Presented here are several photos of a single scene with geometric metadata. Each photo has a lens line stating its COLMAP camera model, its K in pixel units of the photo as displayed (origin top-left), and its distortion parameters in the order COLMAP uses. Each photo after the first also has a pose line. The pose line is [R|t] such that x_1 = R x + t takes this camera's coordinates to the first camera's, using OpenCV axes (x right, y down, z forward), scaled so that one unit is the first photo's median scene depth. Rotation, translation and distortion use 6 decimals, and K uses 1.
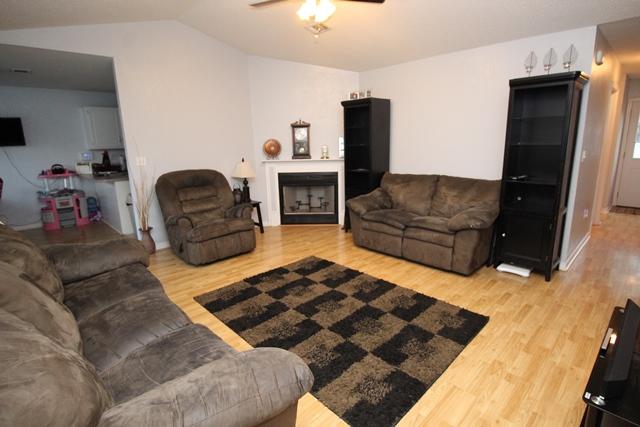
lens RADIAL K [[327.4, 0, 323.2], [0, 327.4, 211.2], [0, 0, 1]] dist [0.004476, -0.000028]
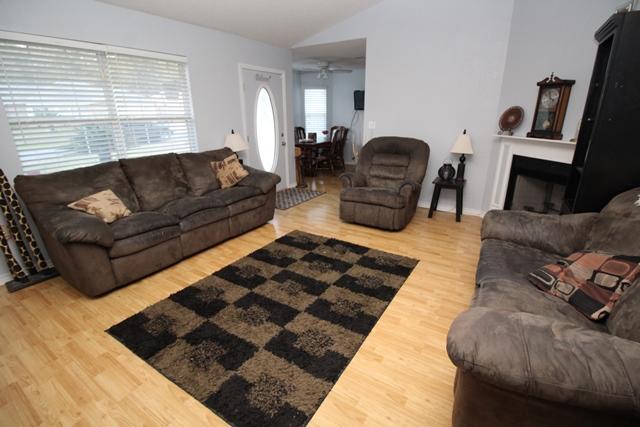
lens RADIAL K [[297.3, 0, 321.5], [0, 297.3, 212.5], [0, 0, 1]] dist [-0.009423, -0.007377]
pose [[0.219871, 0.321825, -0.920915, 0.636818], [-0.207150, 0.937890, 0.278300, -0.143326], [0.953282, 0.129577, 0.272881, 0.681954]]
